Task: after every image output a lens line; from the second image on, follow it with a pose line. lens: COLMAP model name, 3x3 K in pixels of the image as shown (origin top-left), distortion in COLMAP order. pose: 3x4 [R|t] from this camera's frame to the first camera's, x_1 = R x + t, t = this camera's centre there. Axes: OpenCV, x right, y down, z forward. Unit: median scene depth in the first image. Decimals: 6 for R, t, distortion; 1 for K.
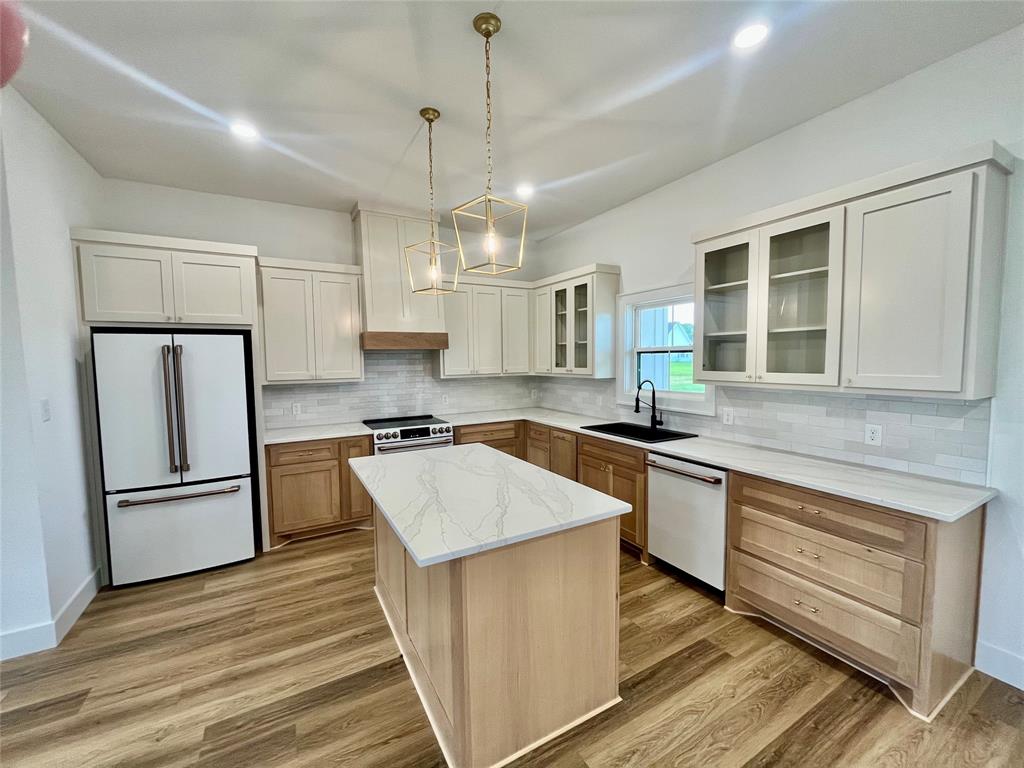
lens RADIAL K [[413.0, 0, 511.3], [0, 413.0, 384.3], [0, 0, 1]] dist [-0.000399, -0.001486]
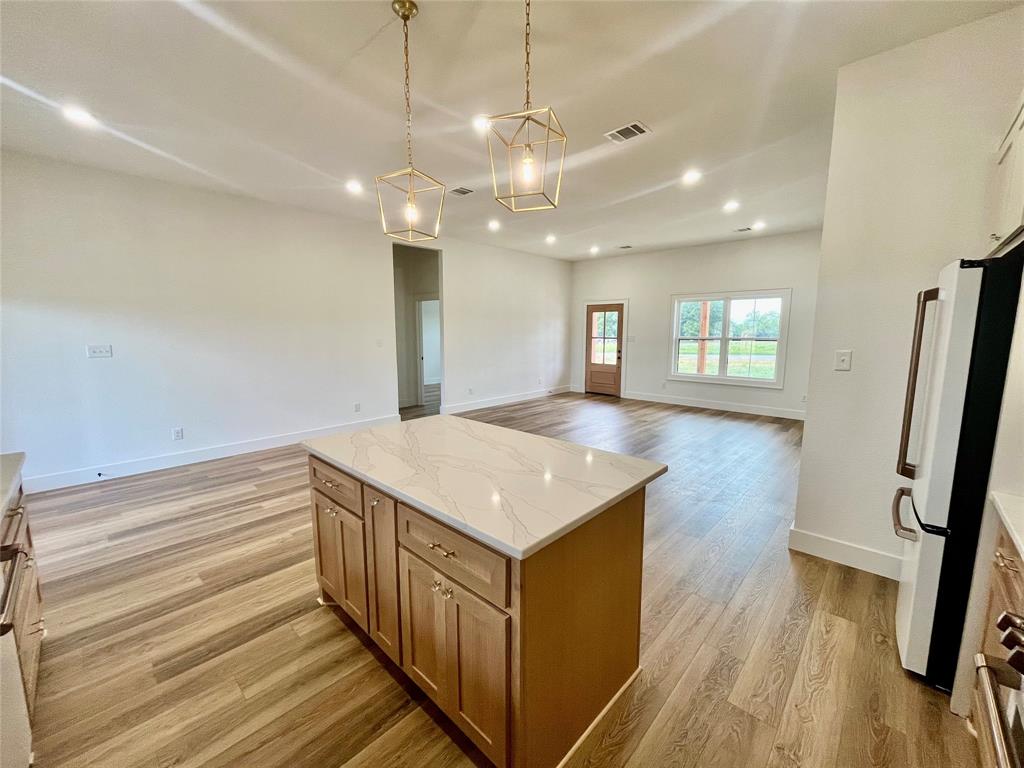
lens RADIAL K [[413.0, 0, 512.4], [0, 413.0, 381.6], [0, 0, 1]] dist [-0.000399, -0.001486]
pose [[-0.953681, 0.051048, -0.296456, 0.028441], [-0.007966, 0.980865, 0.194526, -0.070196], [0.300714, 0.187878, -0.935026, 1.392733]]
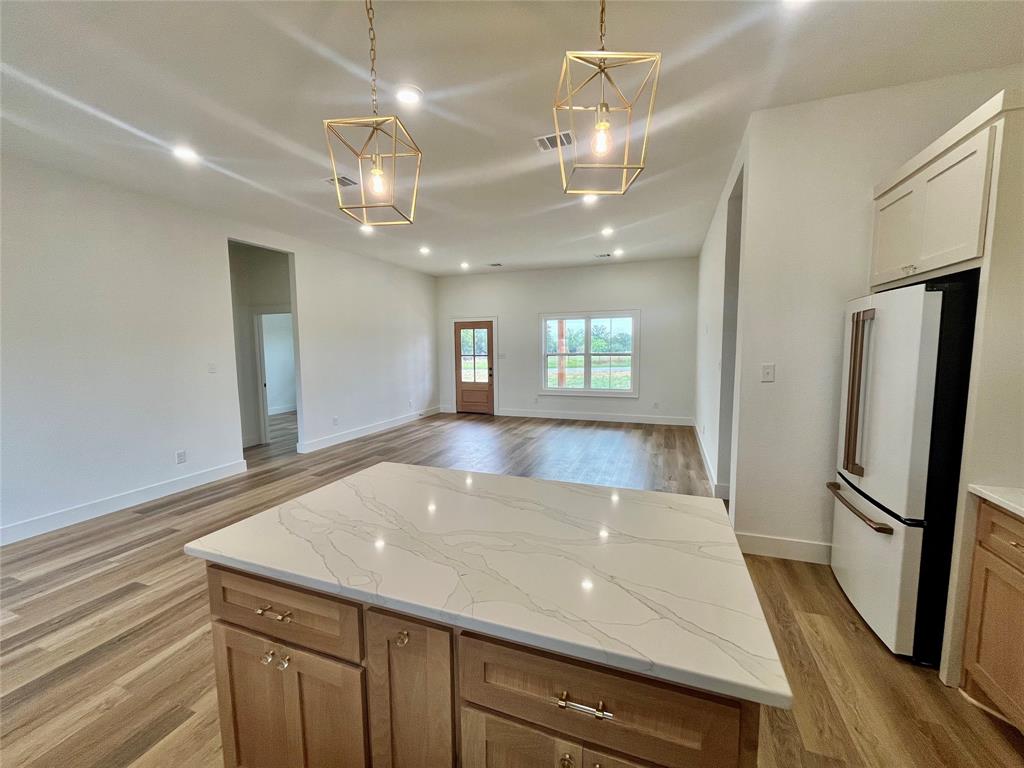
lens RADIAL K [[413.0, 0, 512.7], [0, 413.0, 381.3], [0, 0, 1]] dist [-0.000399, -0.001486]
pose [[-0.765229, 0.075997, -0.639257, 0.177408], [-0.023999, 0.988949, 0.146298, -0.057180], [0.643311, 0.127294, -0.754949, 1.129054]]
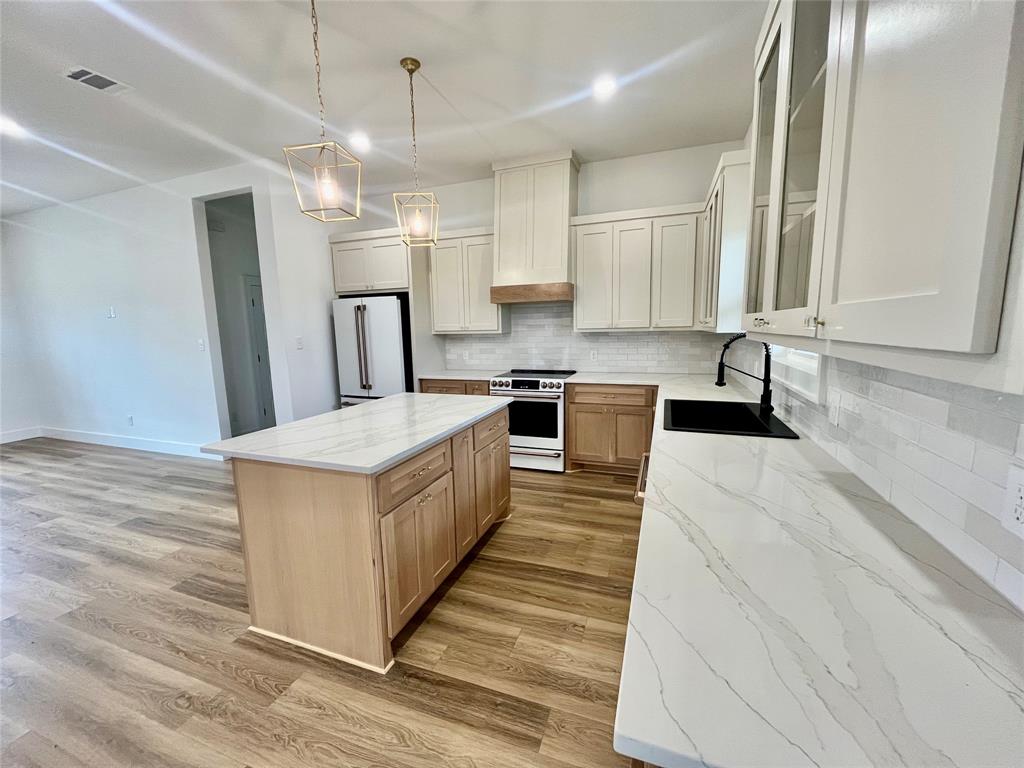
lens RADIAL K [[413.0, 0, 510.8], [0, 413.0, 384.4], [0, 0, 1]] dist [-0.000399, -0.001486]
pose [[0.646445, 0.104780, -0.755731, 0.679339], [-0.035345, 0.993574, 0.107522, 0.012078], [0.762141, -0.042796, 0.645995, 0.411781]]
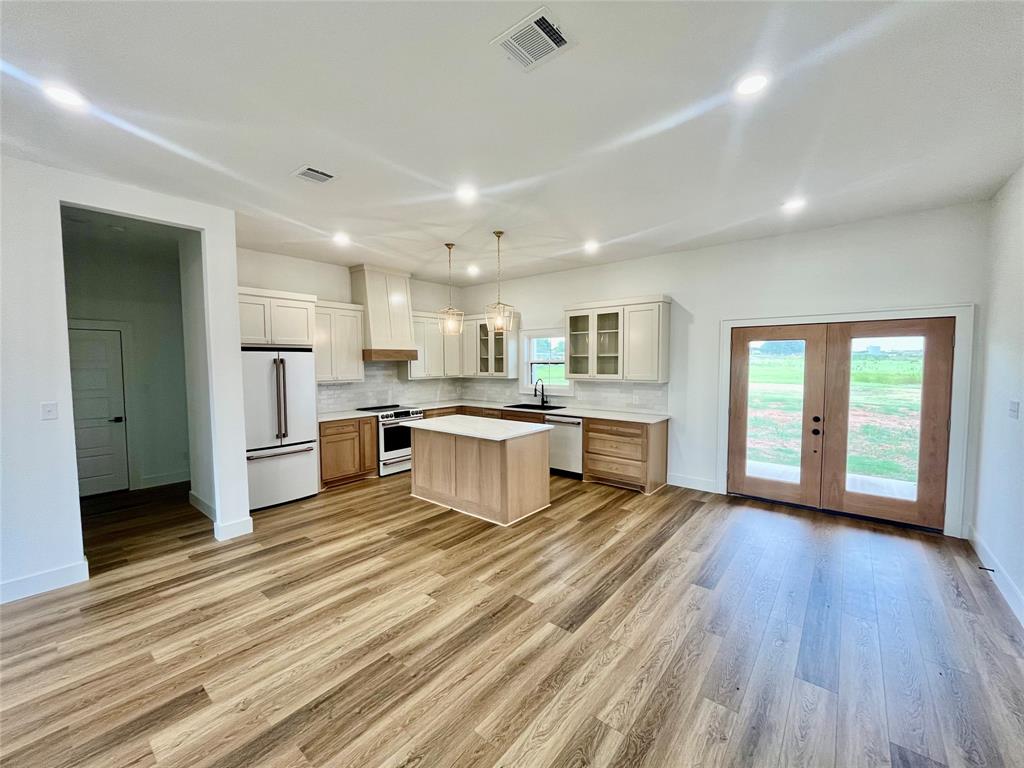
lens RADIAL K [[413.0, 0, 513.4], [0, 413.0, 385.2], [0, 0, 1]] dist [-0.000399, -0.001486]
pose [[0.931111, -0.012432, 0.364524, -0.537448], [0.016327, 0.999838, -0.007605, 0.035374], [-0.364370, 0.013033, 0.931163, -0.796404]]
